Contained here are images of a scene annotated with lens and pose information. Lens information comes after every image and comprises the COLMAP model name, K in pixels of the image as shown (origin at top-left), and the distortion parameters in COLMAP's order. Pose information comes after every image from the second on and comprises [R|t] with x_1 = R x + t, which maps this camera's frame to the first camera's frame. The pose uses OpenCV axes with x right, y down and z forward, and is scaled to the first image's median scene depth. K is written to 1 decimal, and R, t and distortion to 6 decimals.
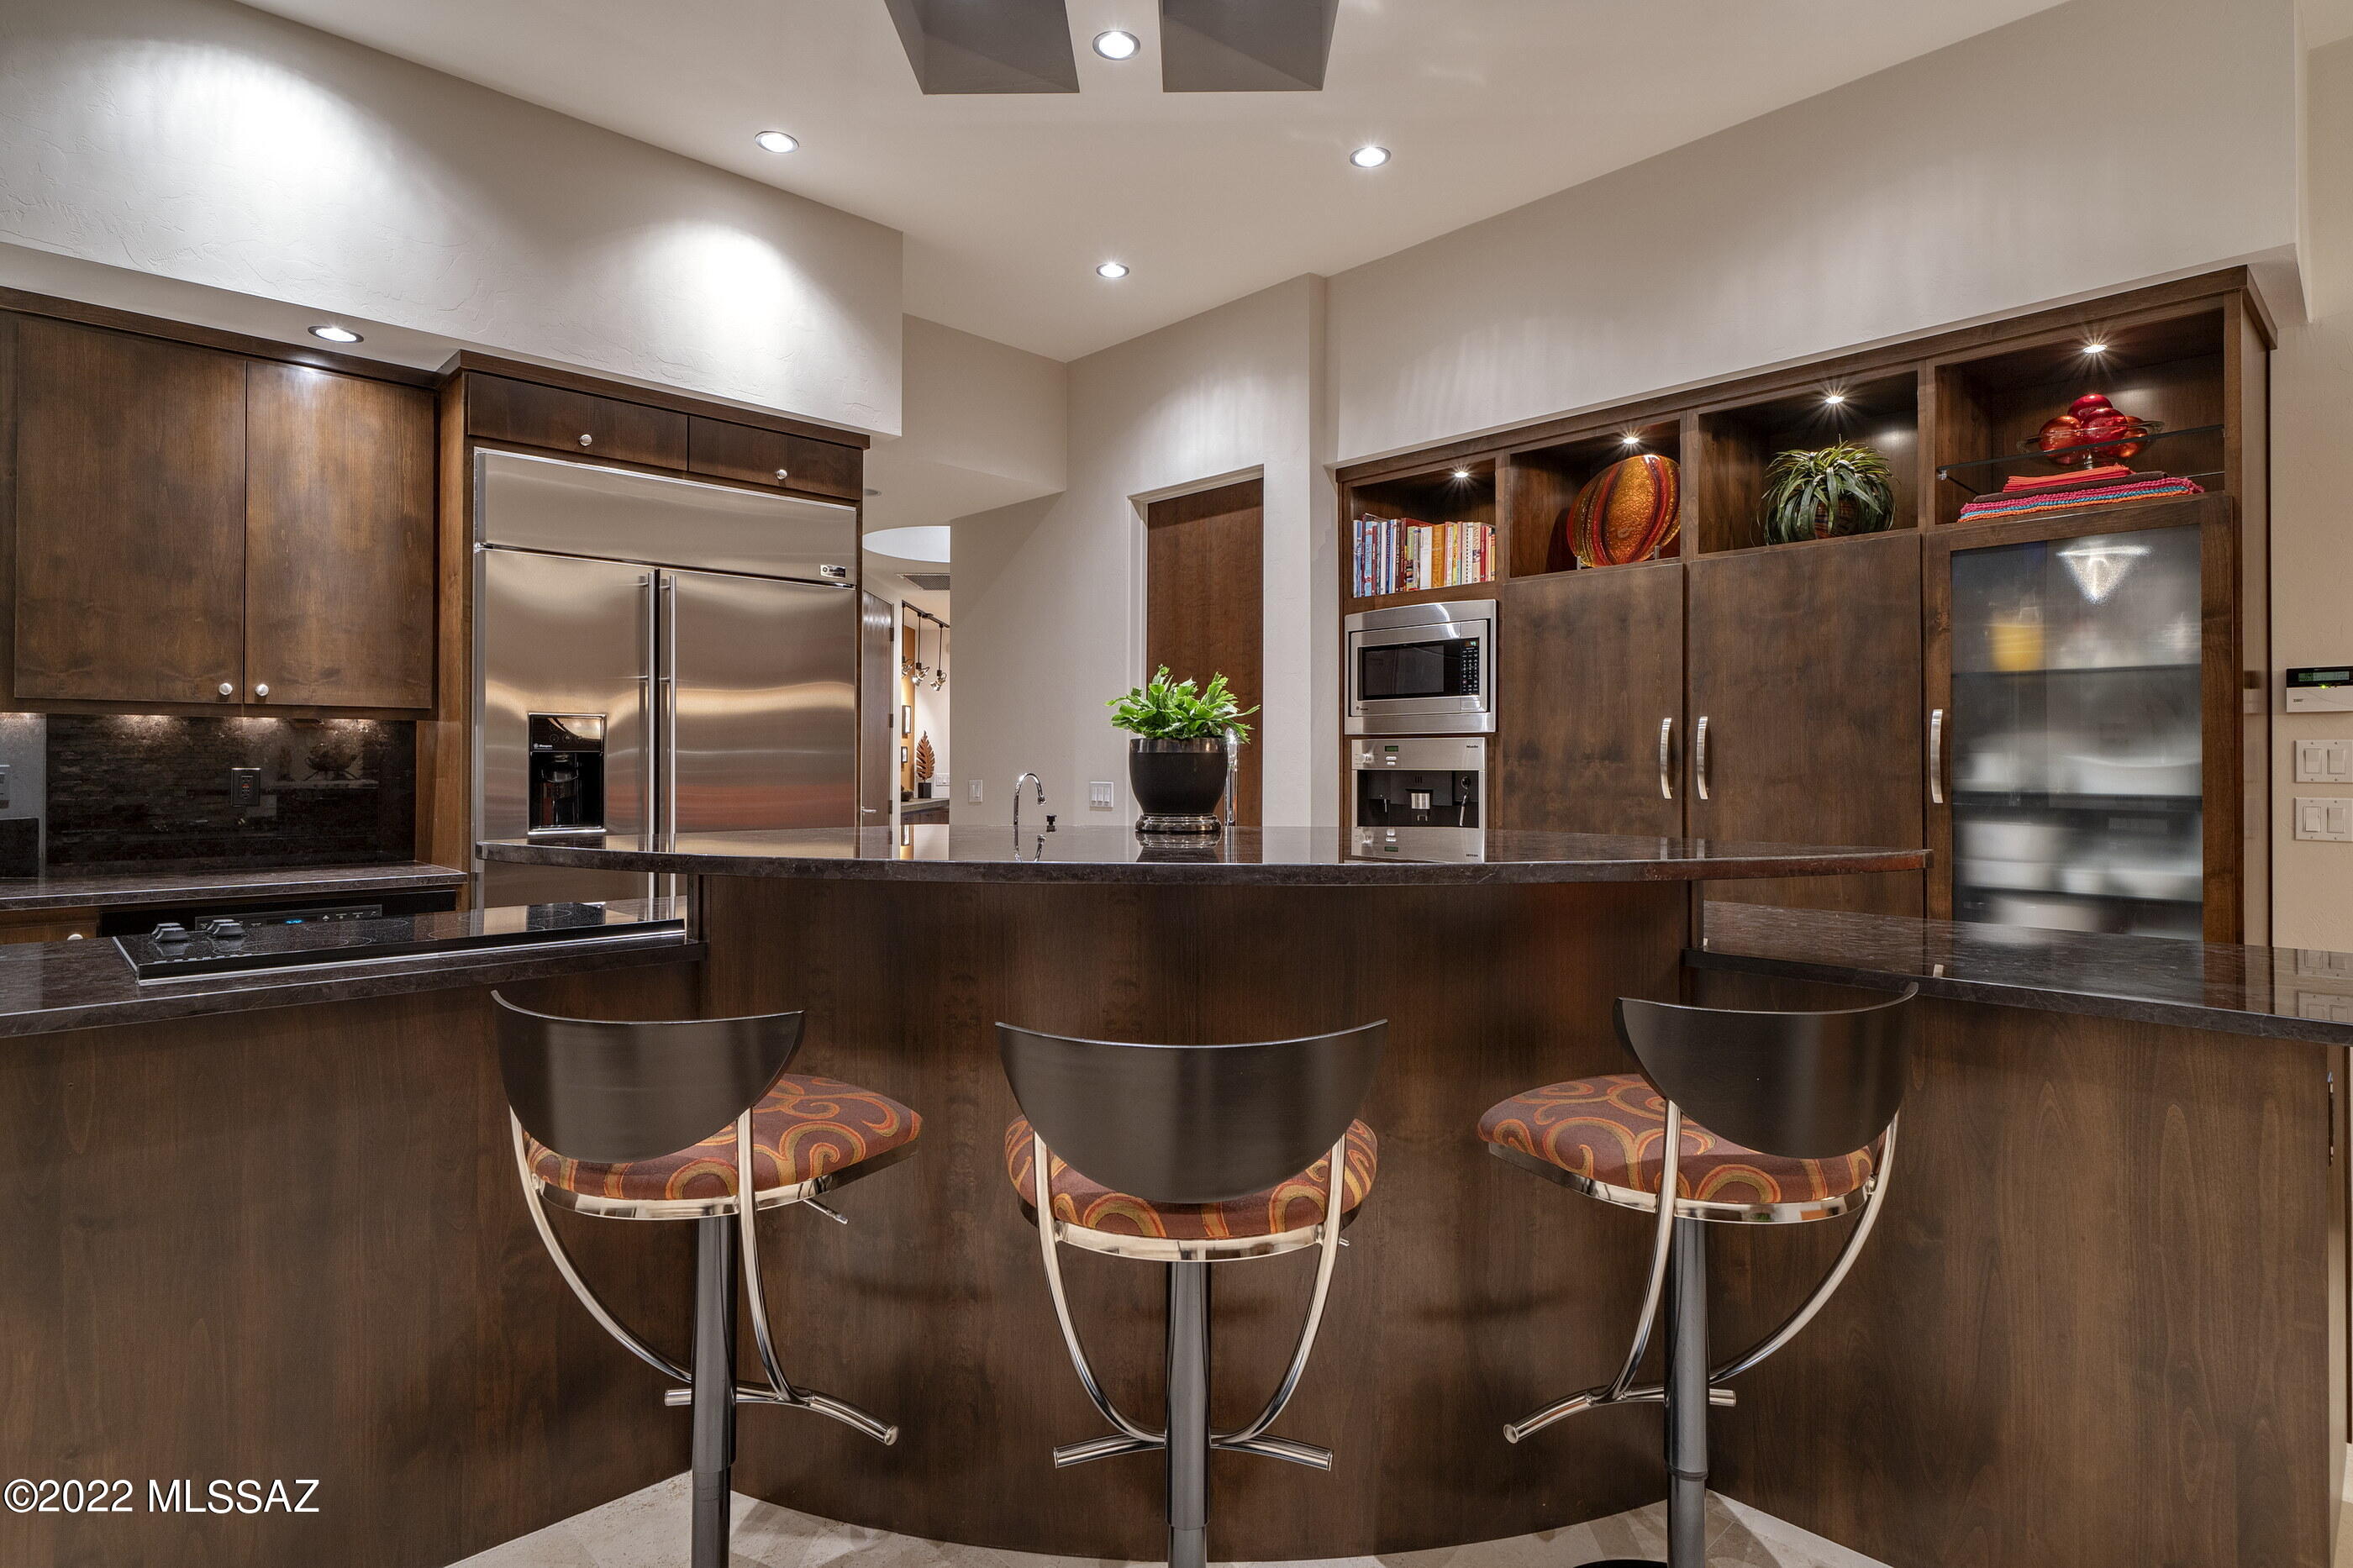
lens RADIAL K [[1120.4, 0, 1179.2], [0, 1120.4, 761.7], [0, 0, 1]] dist [-0.000606, -0.000192]
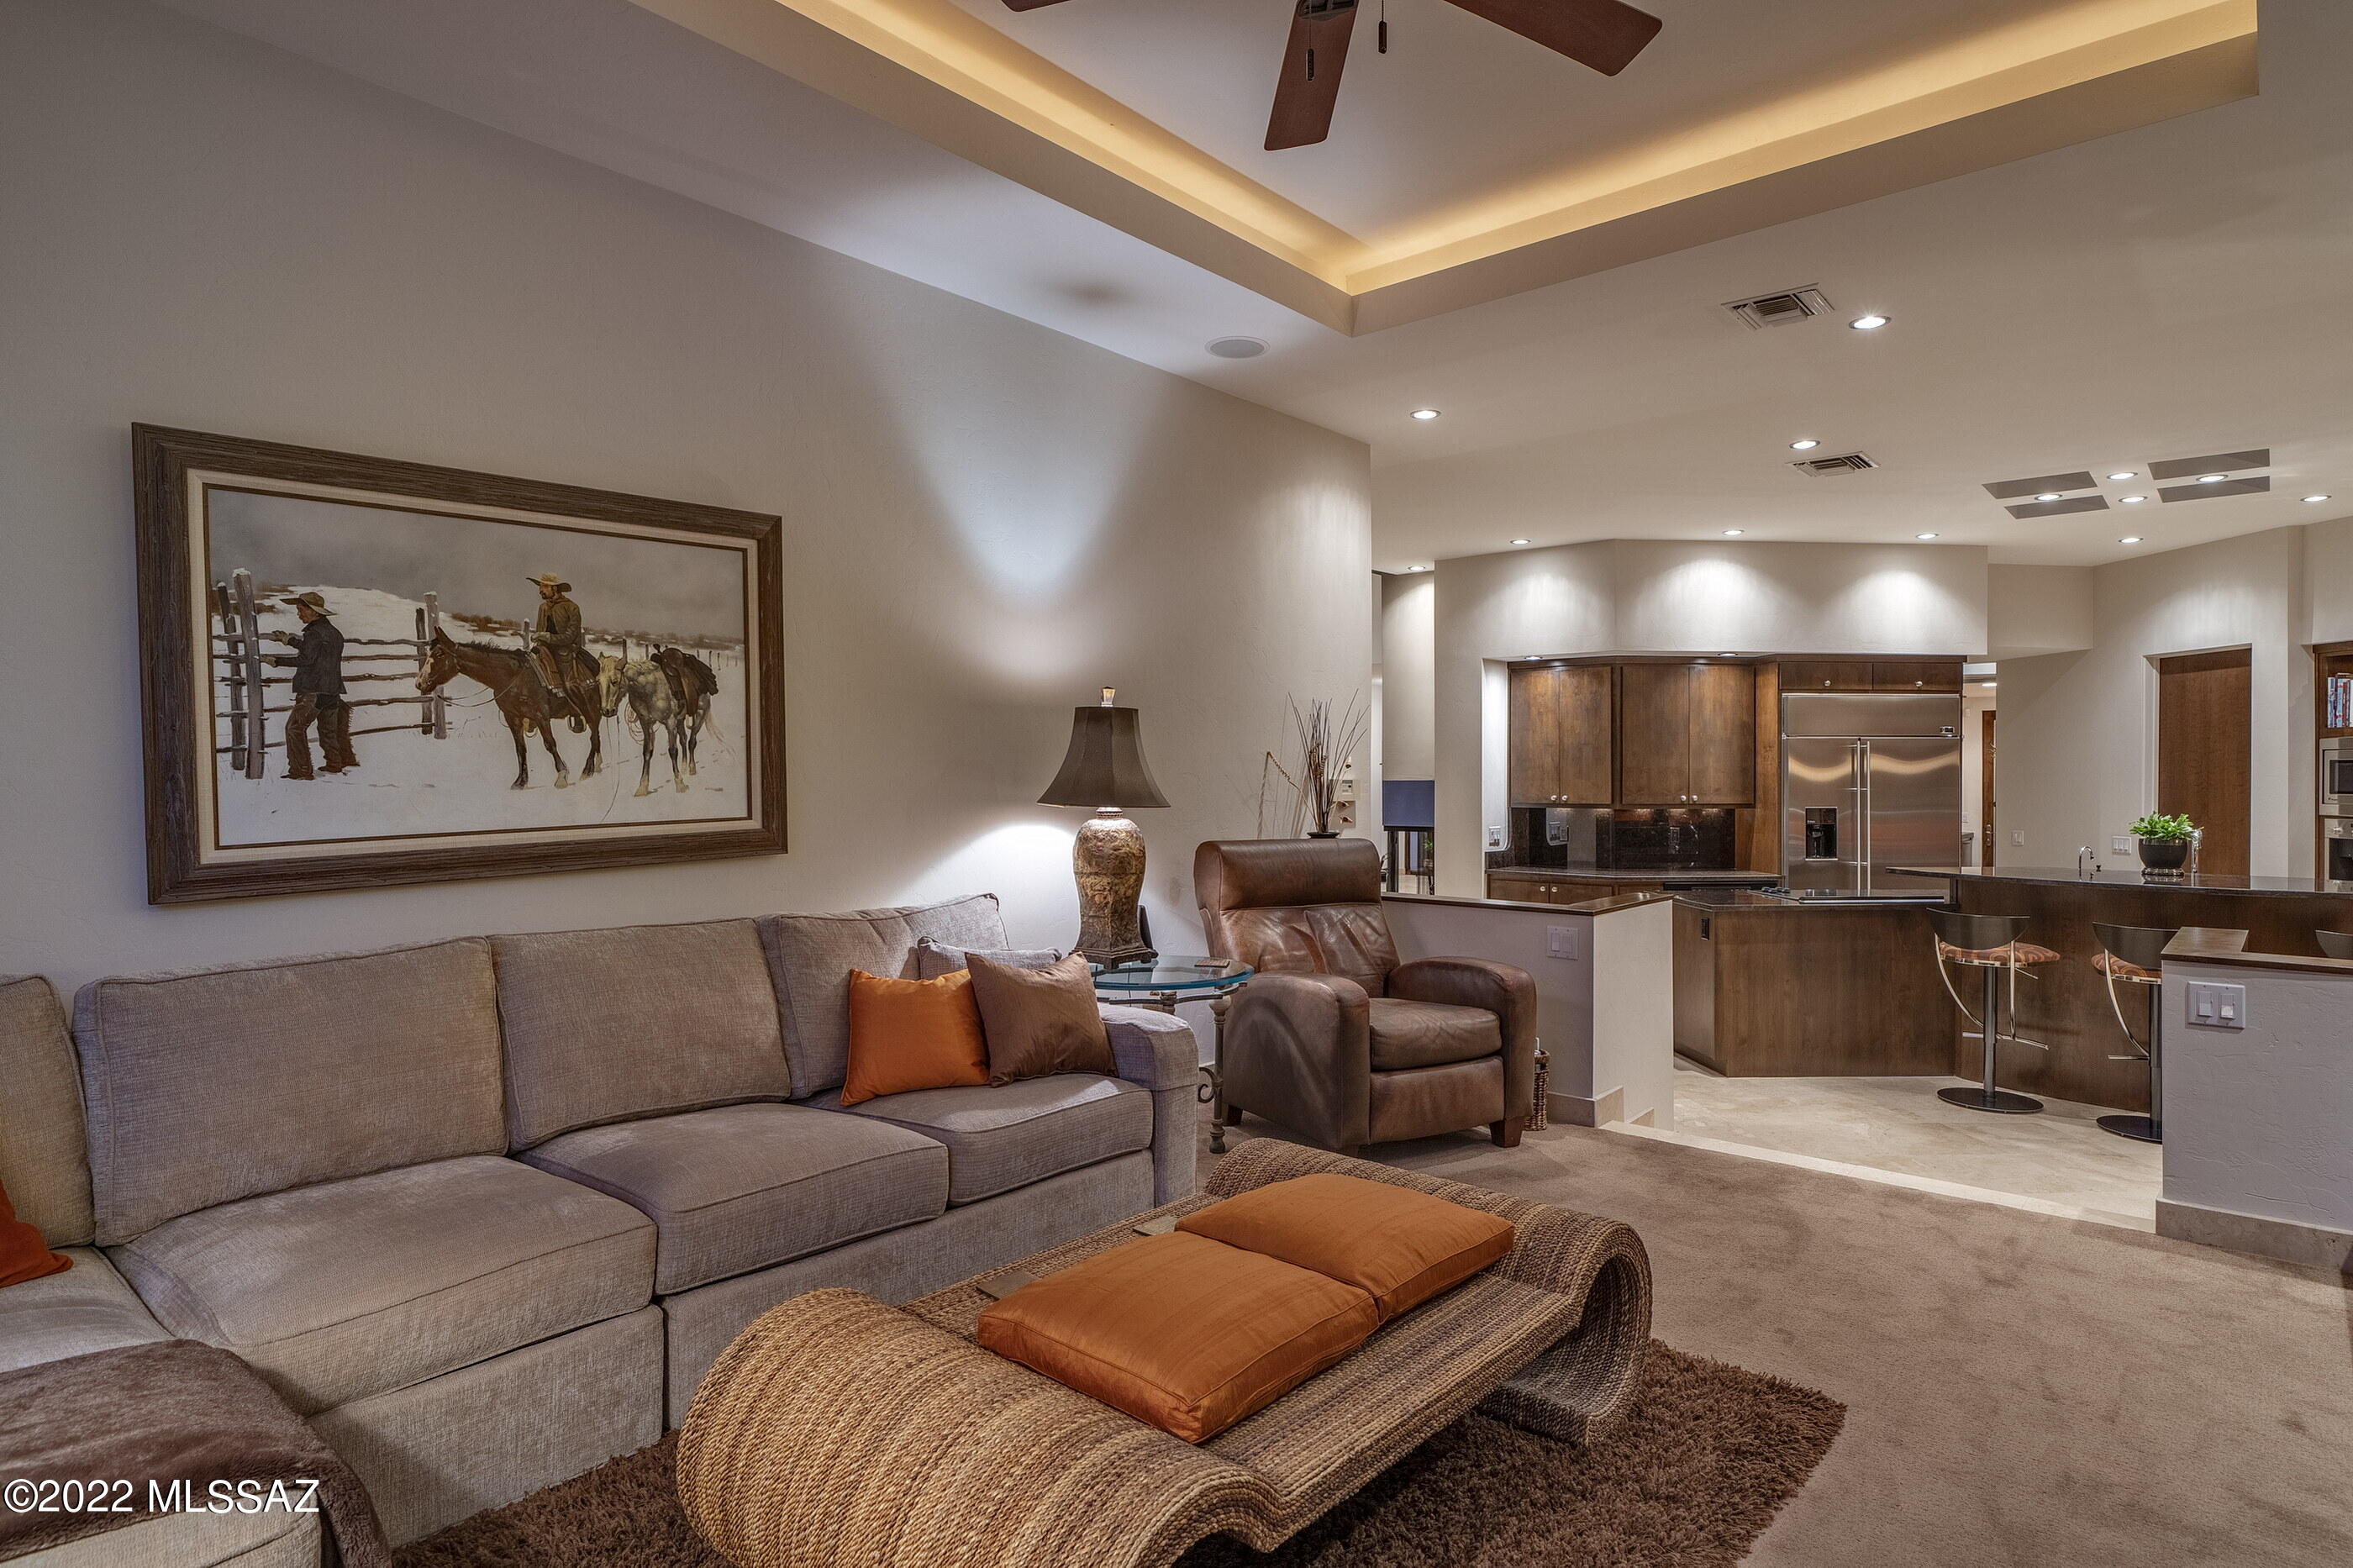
lens RADIAL K [[1199.5, 0, 1170.8], [0, 1199.5, 790.0], [0, 0, 1]] dist [-0.001647, -0.001427]
pose [[0.742939, 0.004030, -0.669347, 0.088254], [0.007754, 0.999863, 0.014626, -0.114335], [0.669314, -0.016056, 0.742806, -1.546457]]
